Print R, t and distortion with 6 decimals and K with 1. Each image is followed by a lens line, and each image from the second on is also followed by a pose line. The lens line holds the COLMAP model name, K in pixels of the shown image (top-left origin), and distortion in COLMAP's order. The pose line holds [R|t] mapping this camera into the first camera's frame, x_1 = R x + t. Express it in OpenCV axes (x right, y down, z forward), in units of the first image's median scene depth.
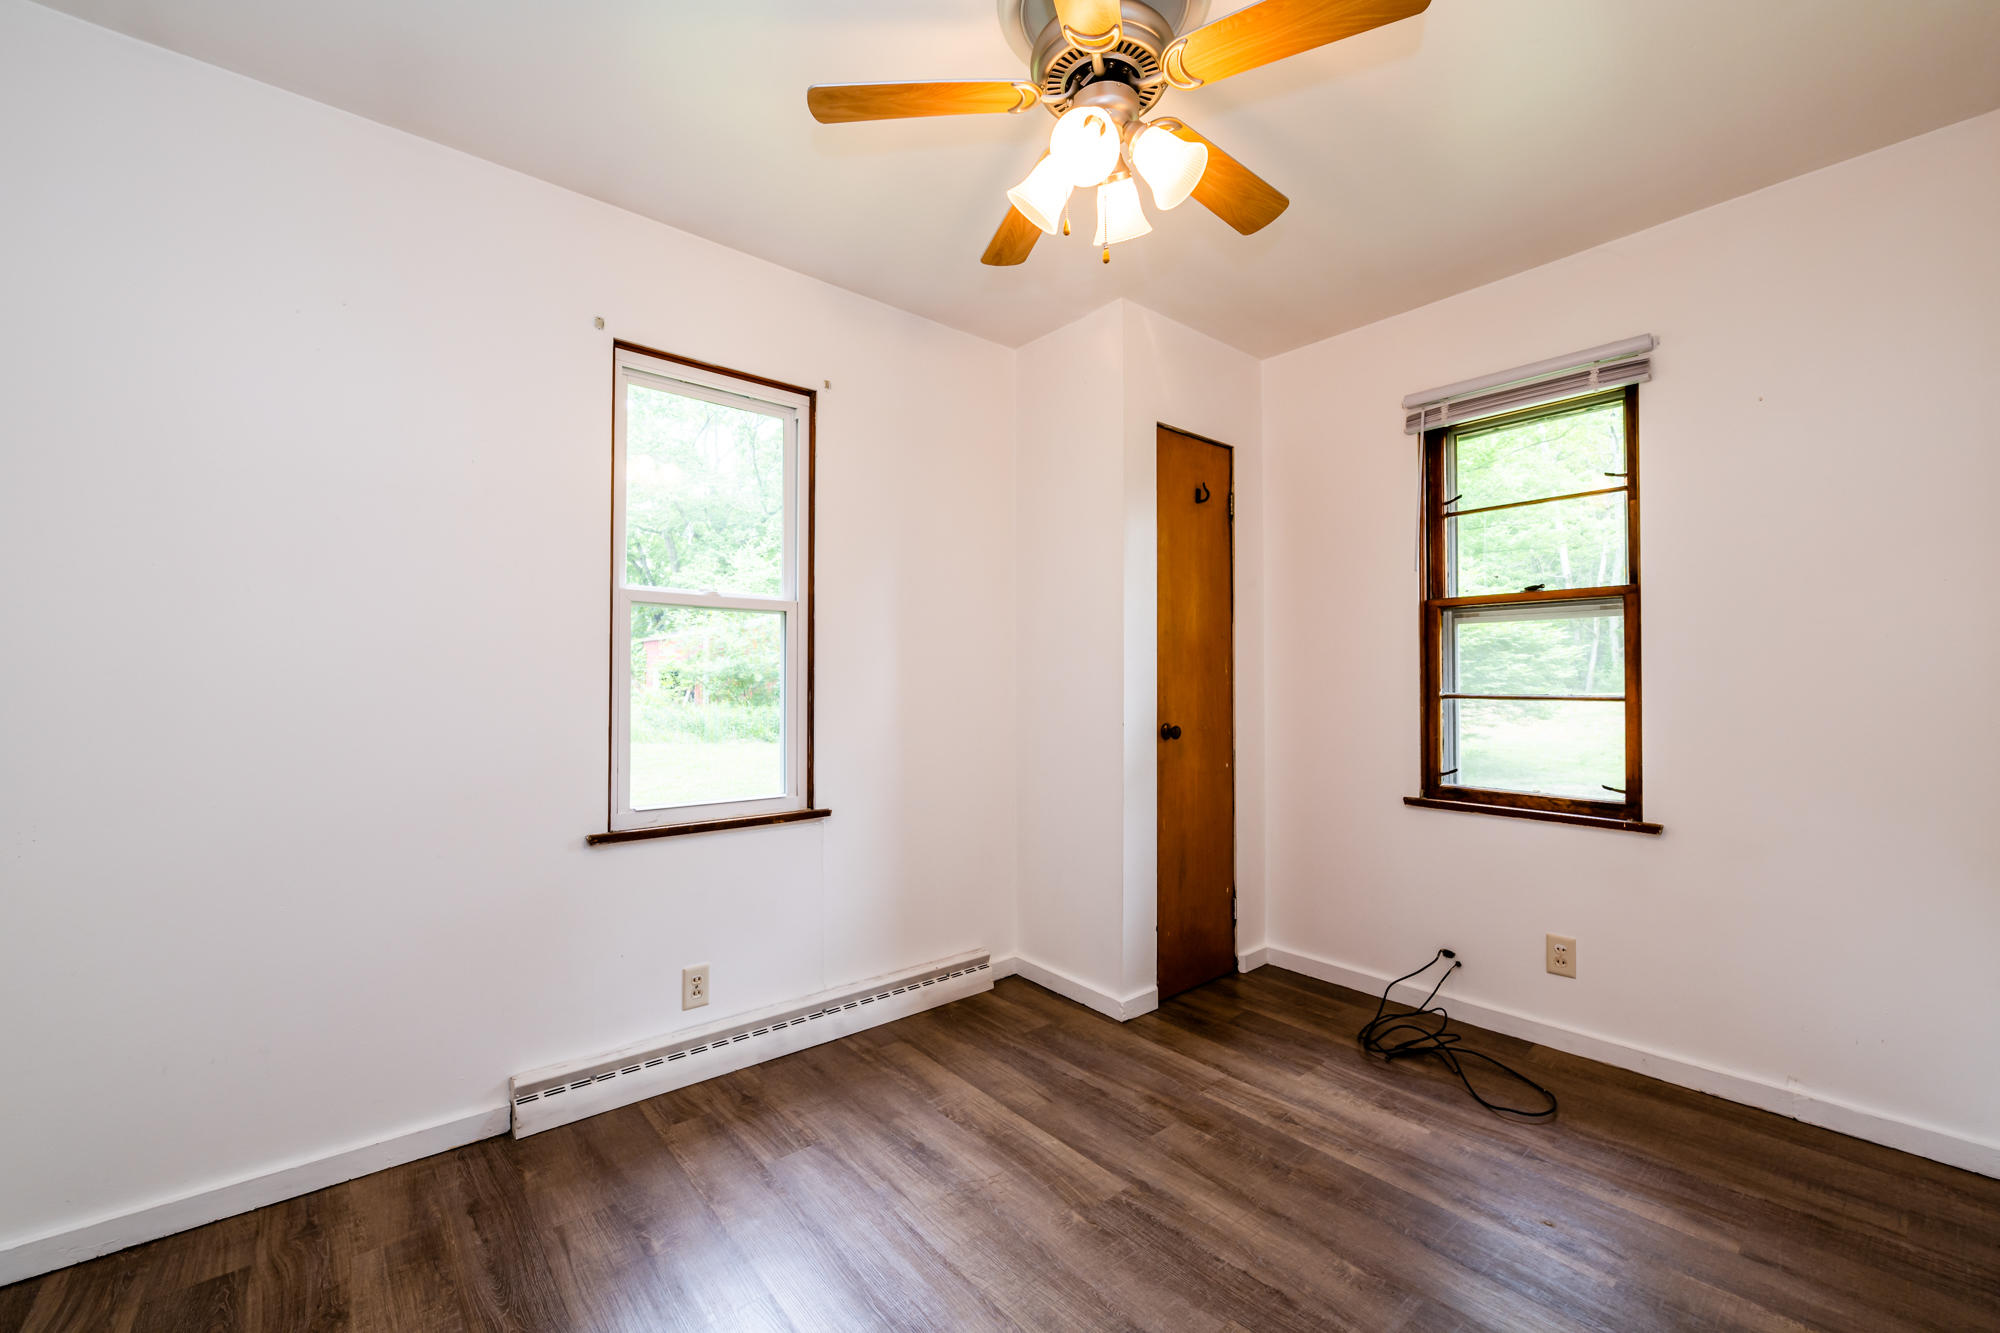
lens RADIAL K [[796.2, 0, 991.2], [0, 796.2, 670.2], [0, 0, 1]] dist [0.001446, -0.000302]
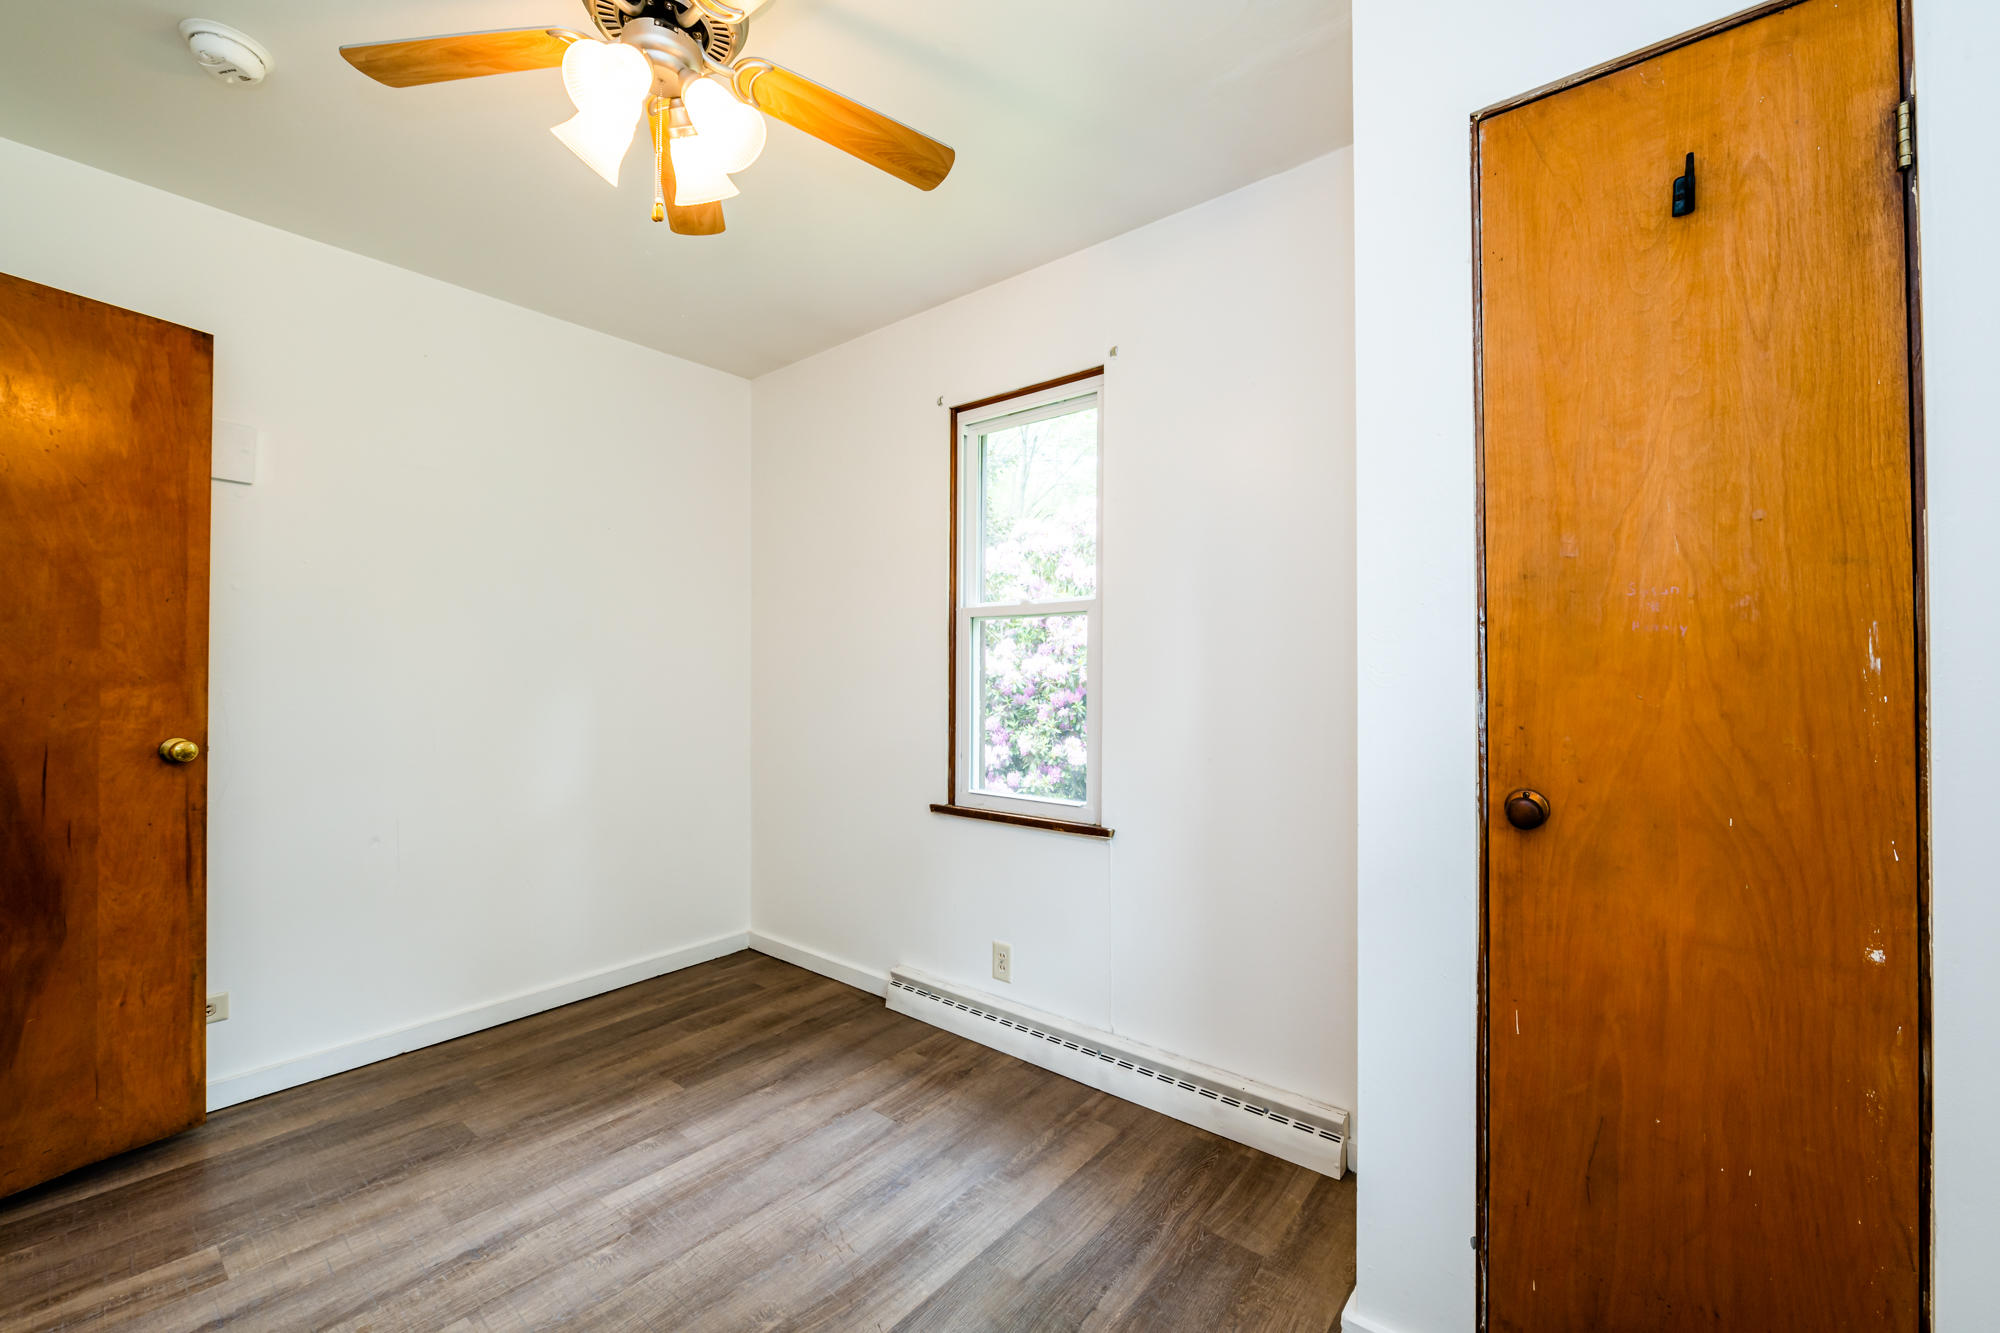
lens RADIAL K [[796.2, 0, 985.3], [0, 796.2, 666.3], [0, 0, 1]] dist [0.001446, -0.000302]
pose [[0.194183, -0.016163, -0.980832, 0.730760], [0.010829, 0.999839, -0.014332, 0.004887], [0.980906, -0.007838, 0.194327, 0.788352]]
